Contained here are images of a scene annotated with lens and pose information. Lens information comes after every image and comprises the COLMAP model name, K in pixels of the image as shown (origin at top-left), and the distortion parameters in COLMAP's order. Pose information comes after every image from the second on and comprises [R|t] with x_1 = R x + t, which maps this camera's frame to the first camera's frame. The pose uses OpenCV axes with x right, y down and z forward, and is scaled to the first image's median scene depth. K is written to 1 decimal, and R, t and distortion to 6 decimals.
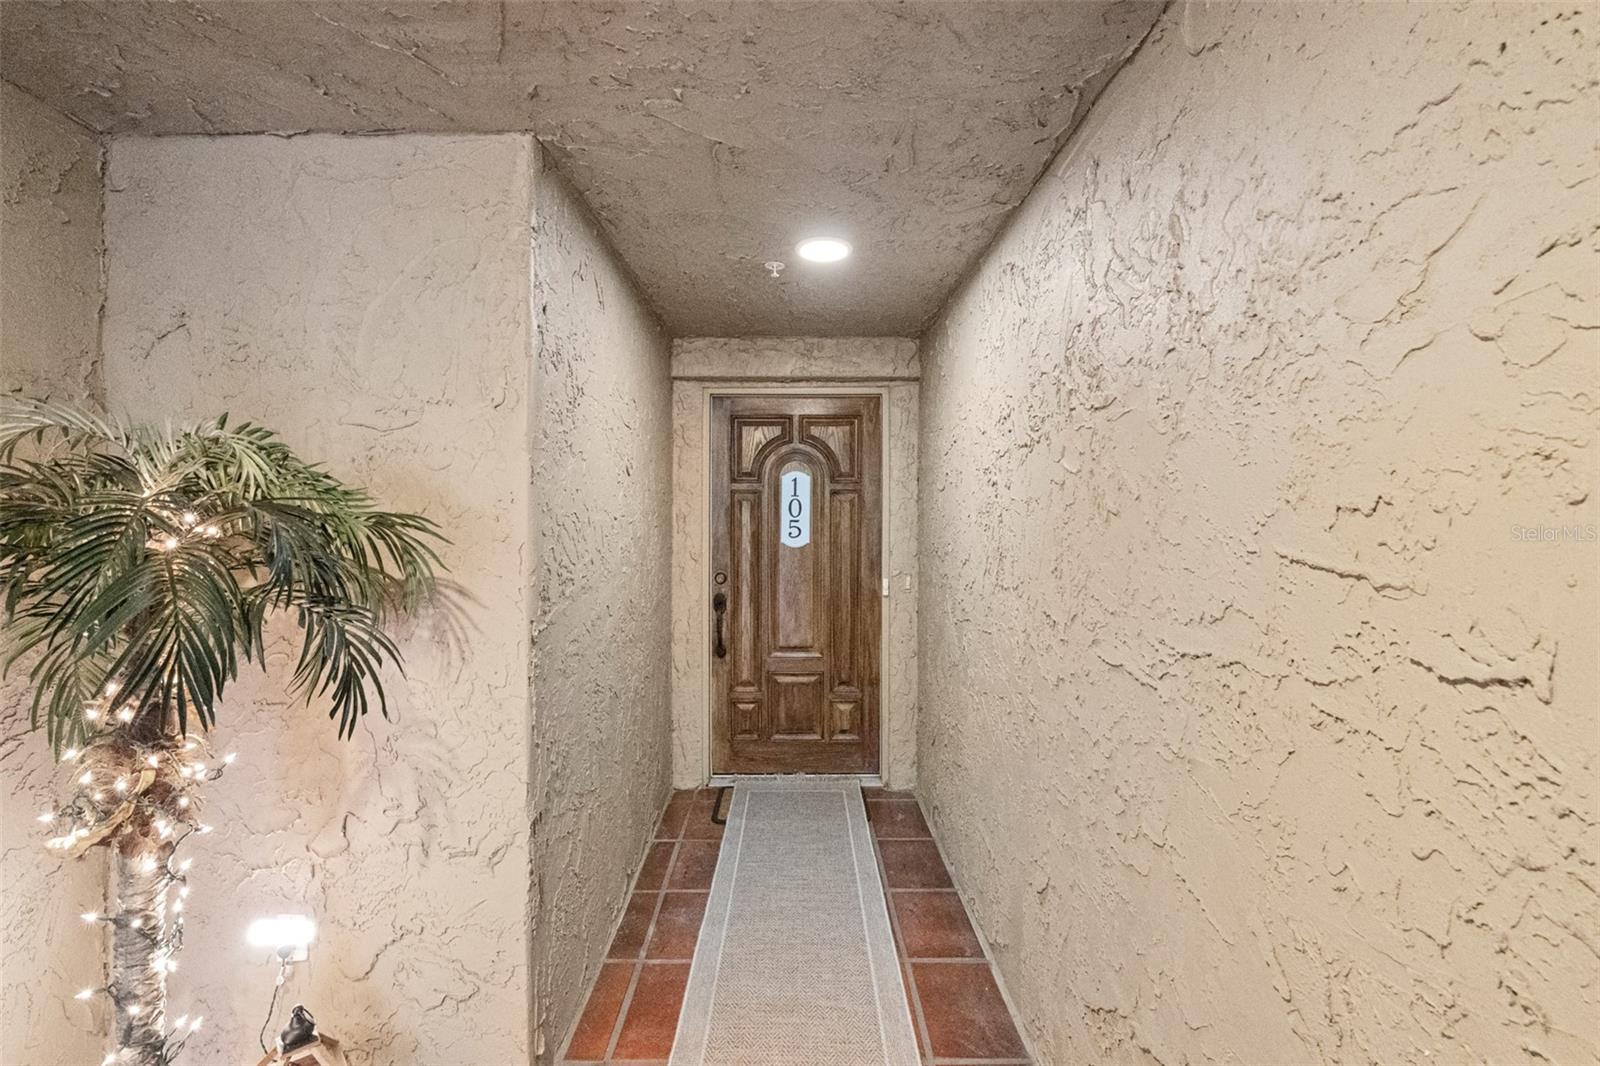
lens RADIAL K [[720.3, 0, 798.6], [0, 720.3, 521.4], [0, 0, 1]] dist [-0.004042, 0.000518]
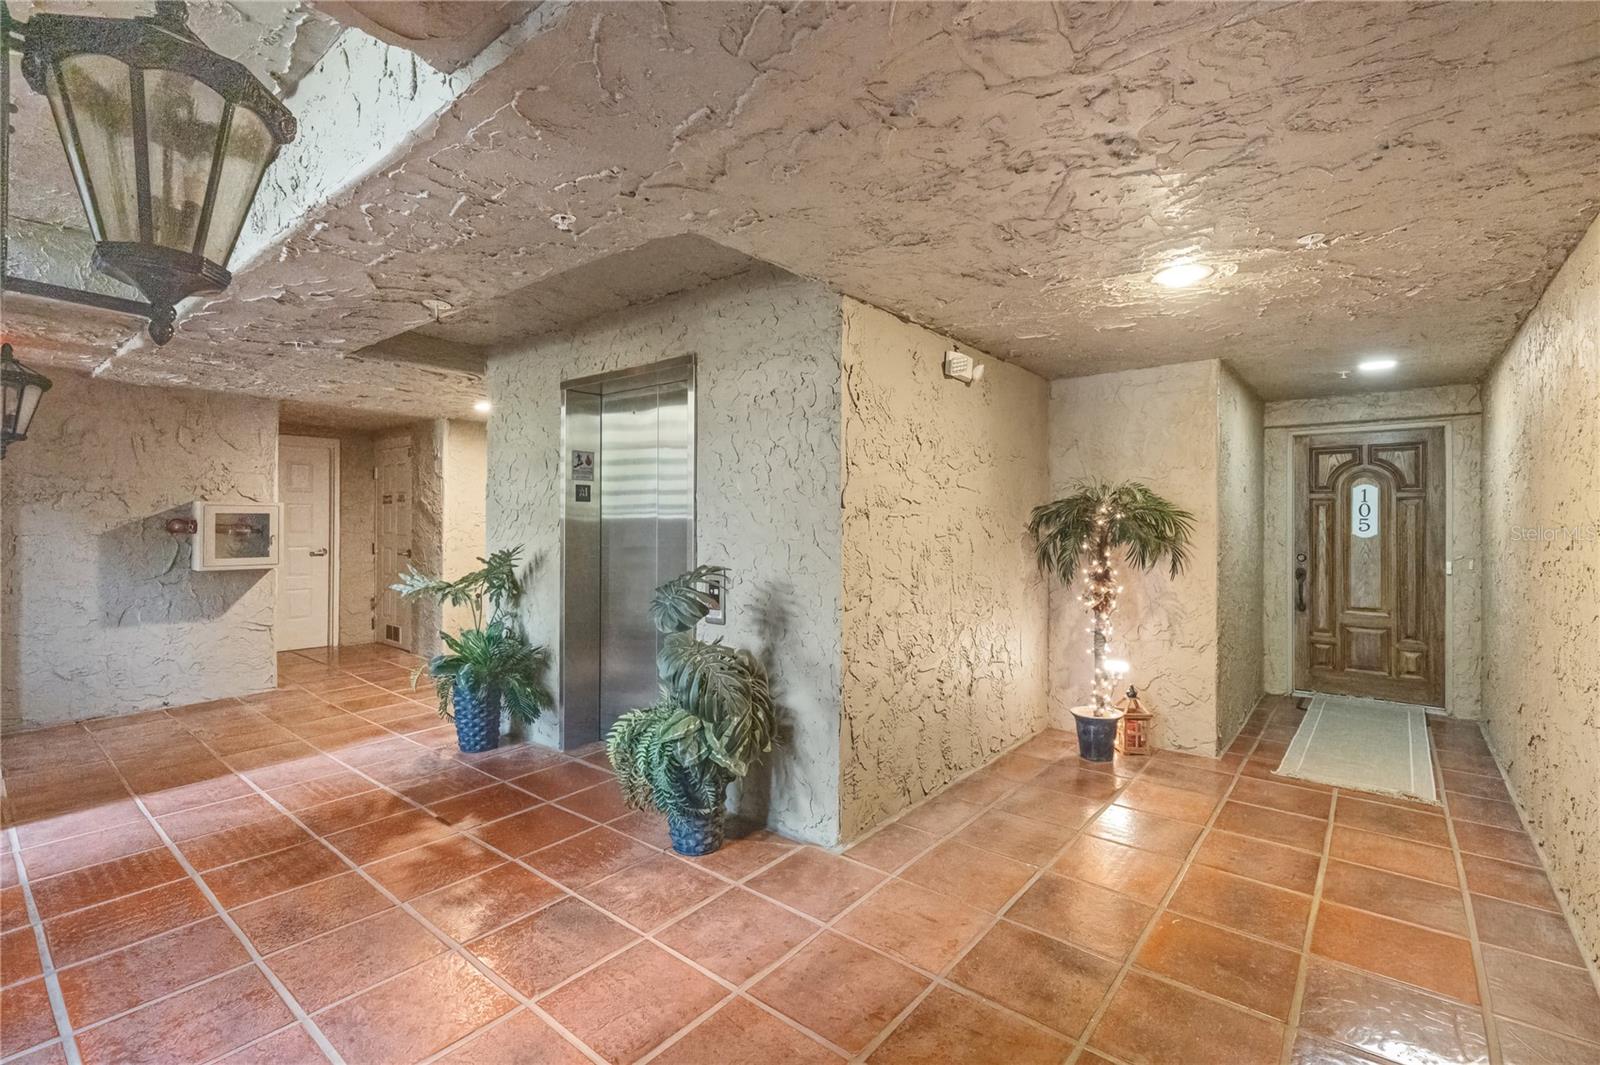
lens RADIAL K [[720.3, 0, 798.6], [0, 720.3, 520.9], [0, 0, 1]] dist [-0.004042, 0.000518]
pose [[0.767185, -0.001803, -0.641423, 0.048156], [-0.007006, 0.999913, -0.011191, 0.026541], [0.641388, 0.013080, 0.767106, -0.814699]]
